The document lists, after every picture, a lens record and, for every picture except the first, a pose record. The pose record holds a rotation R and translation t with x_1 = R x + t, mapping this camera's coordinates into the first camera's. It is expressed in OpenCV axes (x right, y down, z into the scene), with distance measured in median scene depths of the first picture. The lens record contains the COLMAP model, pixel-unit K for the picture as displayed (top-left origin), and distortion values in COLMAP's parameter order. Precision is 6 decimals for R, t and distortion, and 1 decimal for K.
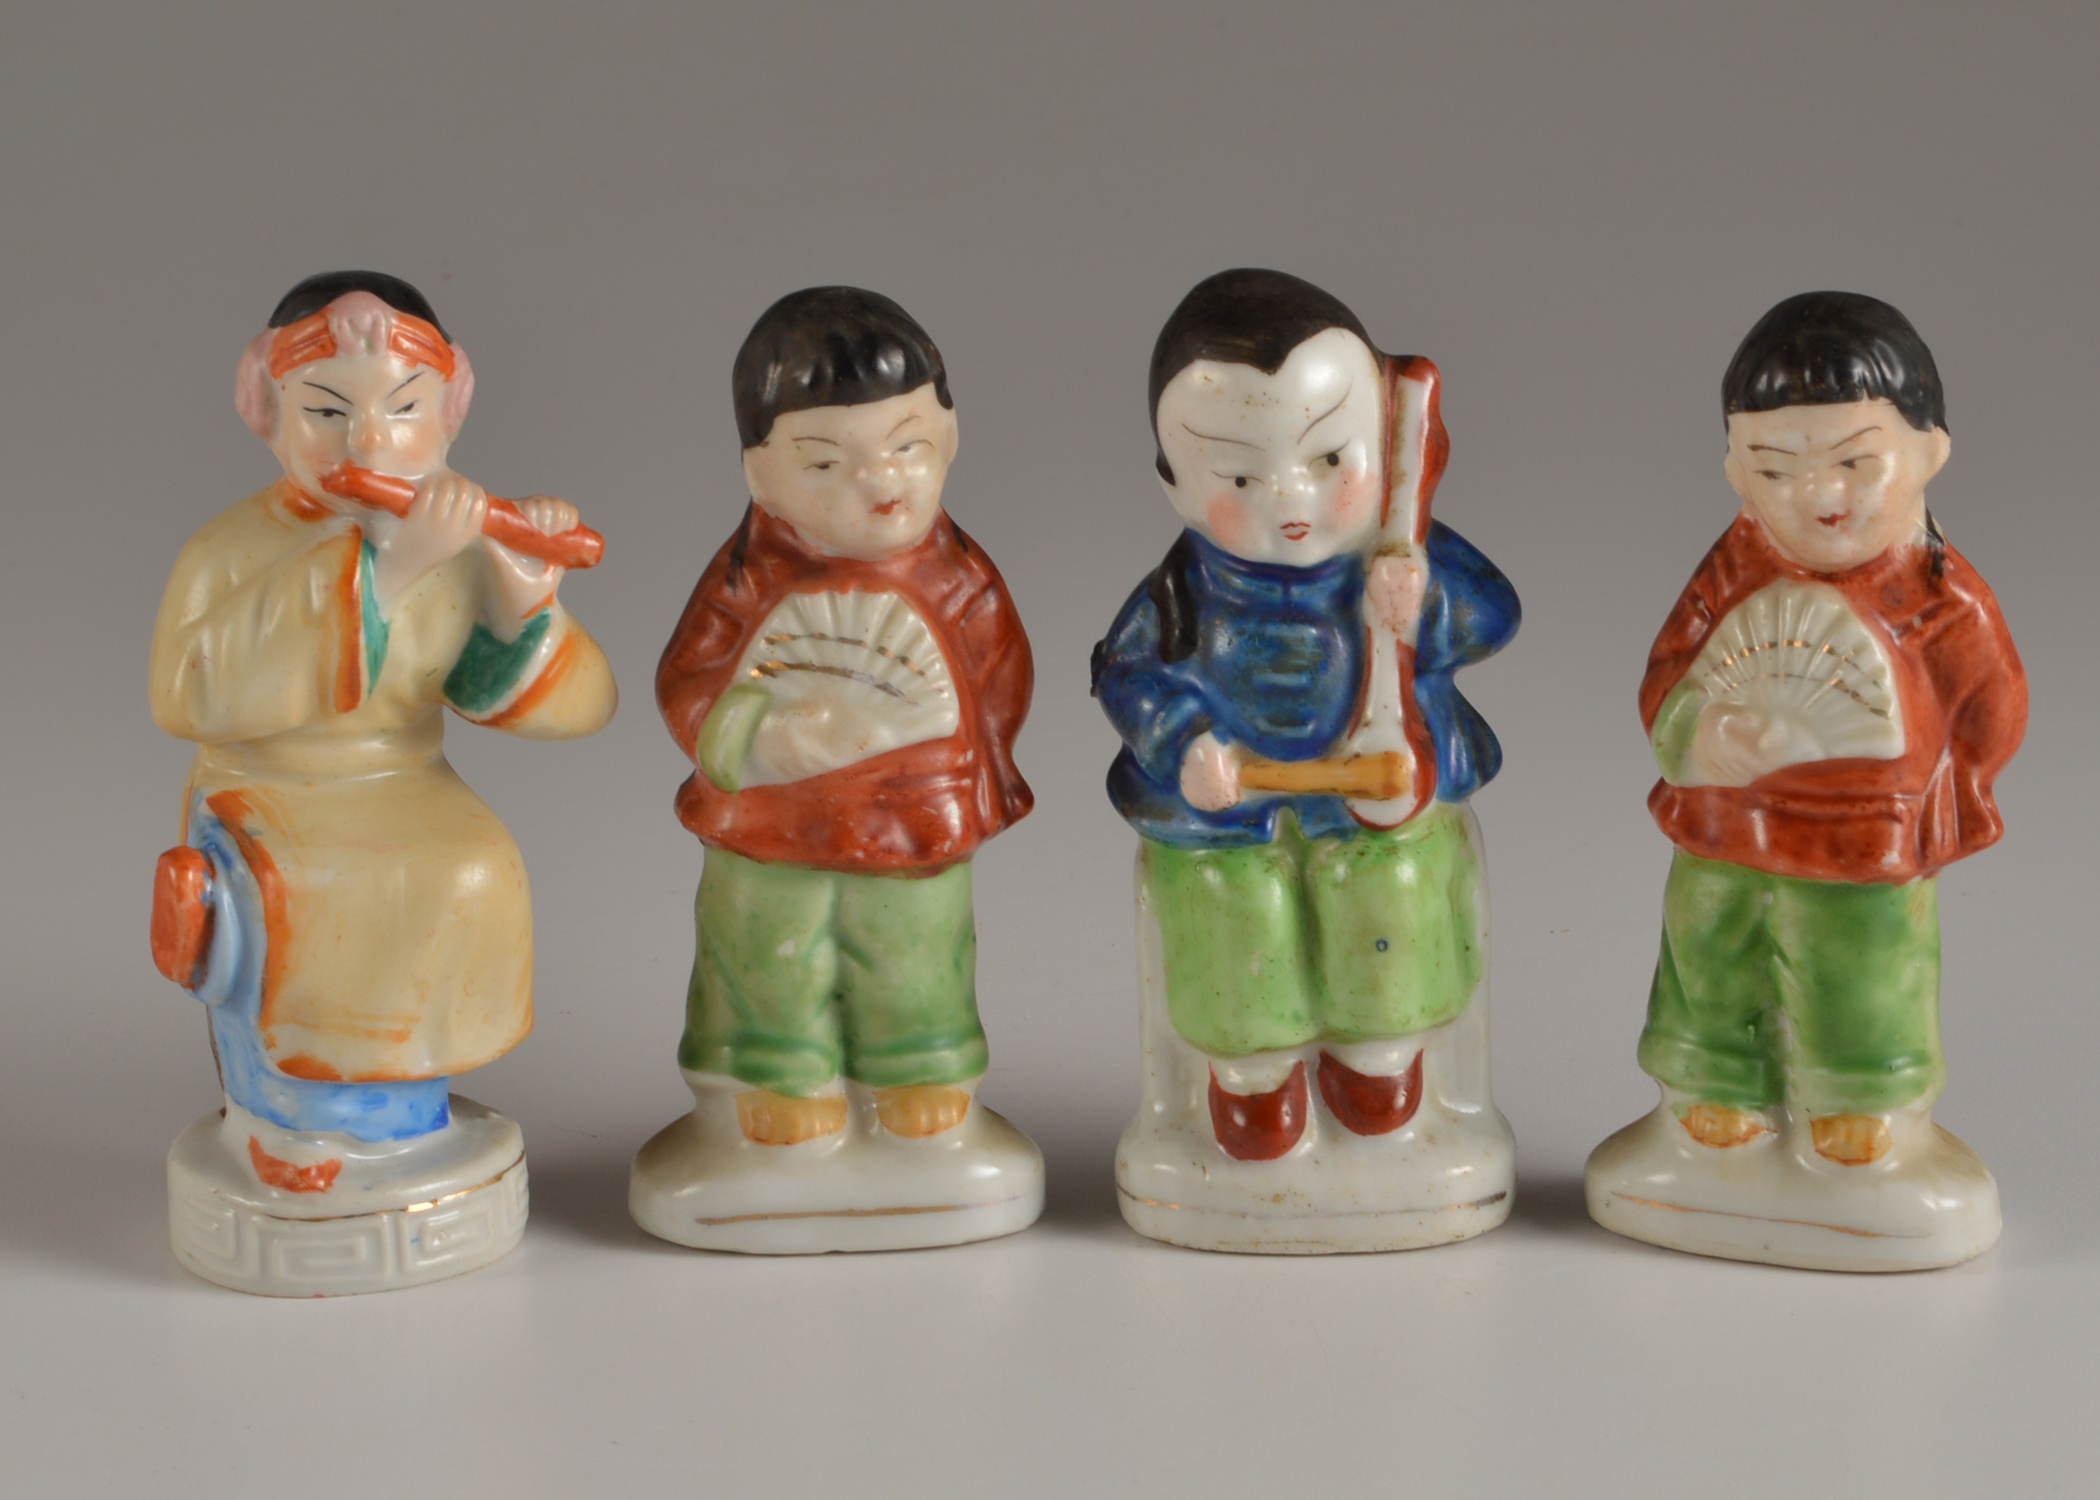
lens RADIAL K [[5204.3, 0, 1050.0], [0, 5204.3, 750.0], [0, 0, 1]] dist [0.023183, 0.026120]
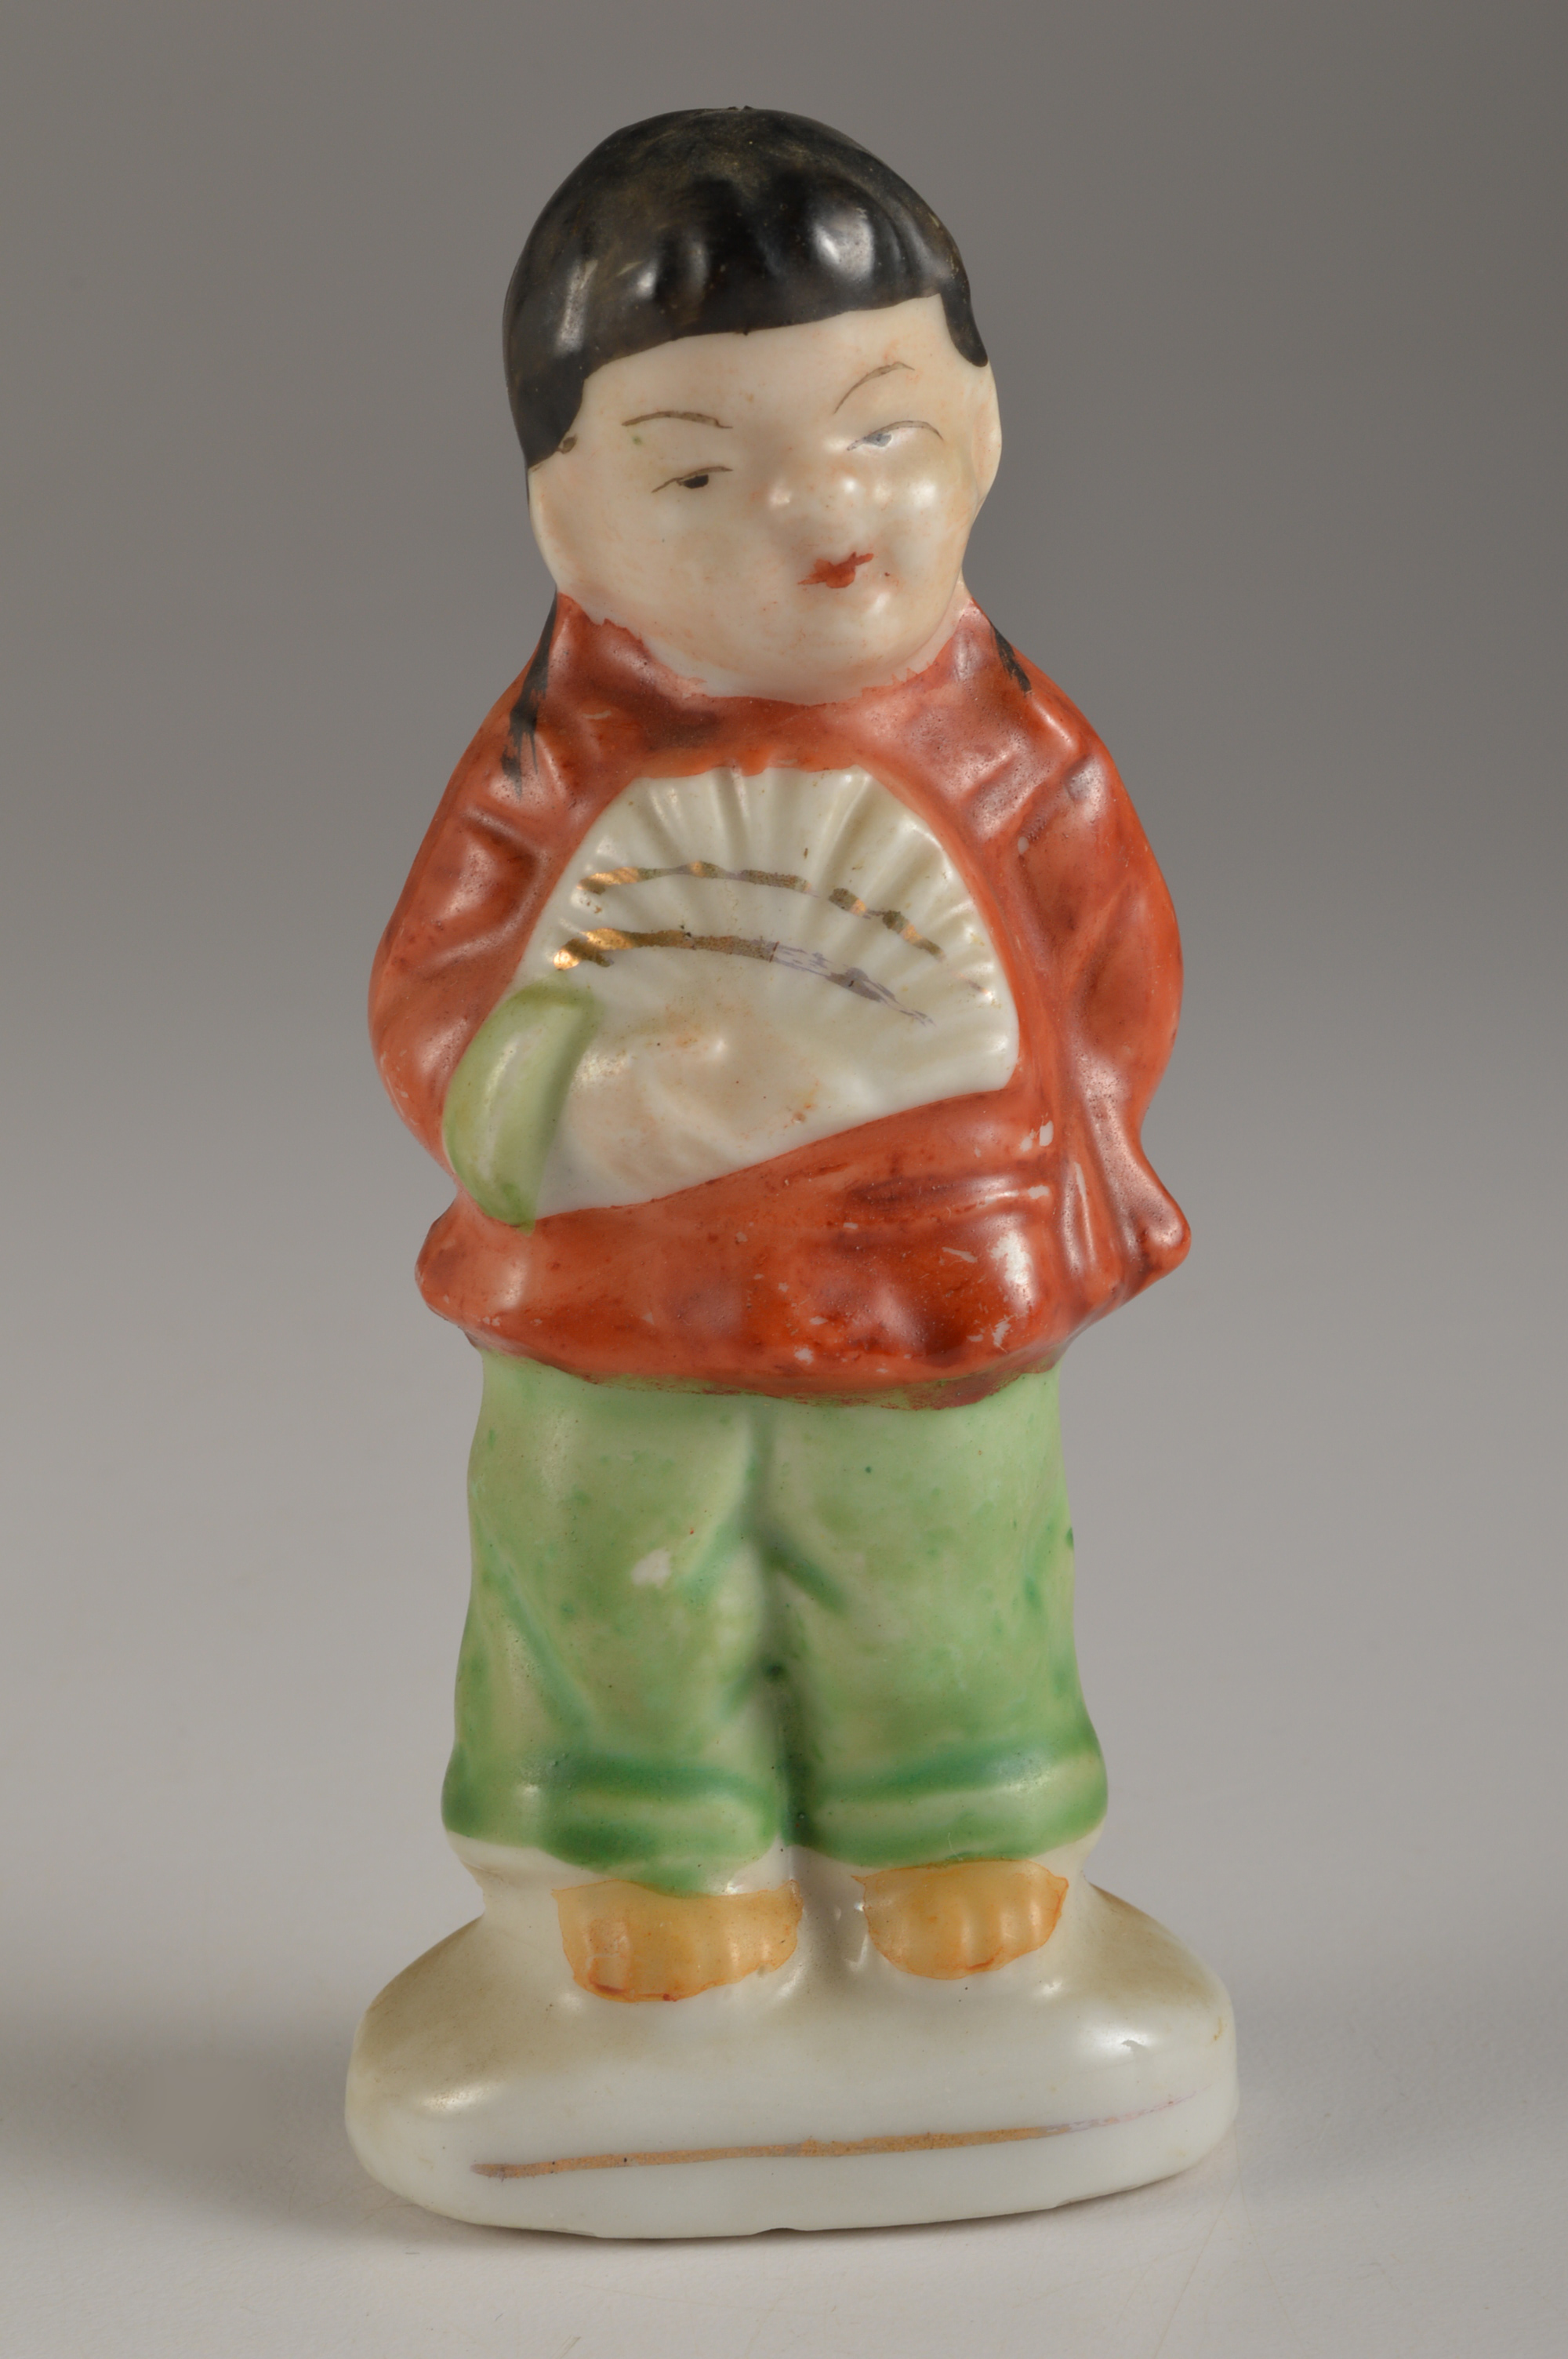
lens RADIAL K [[5140.6, 0, 784.0], [0, 5140.6, 1179.5], [0, 0, 1]] dist [-0.013390, -0.058795]
pose [[0.996700, -0.028144, -0.076138, -0.004164], [0.025766, 0.999155, -0.032029, 0.018881], [0.076975, 0.029962, 0.996583, 0.553900]]
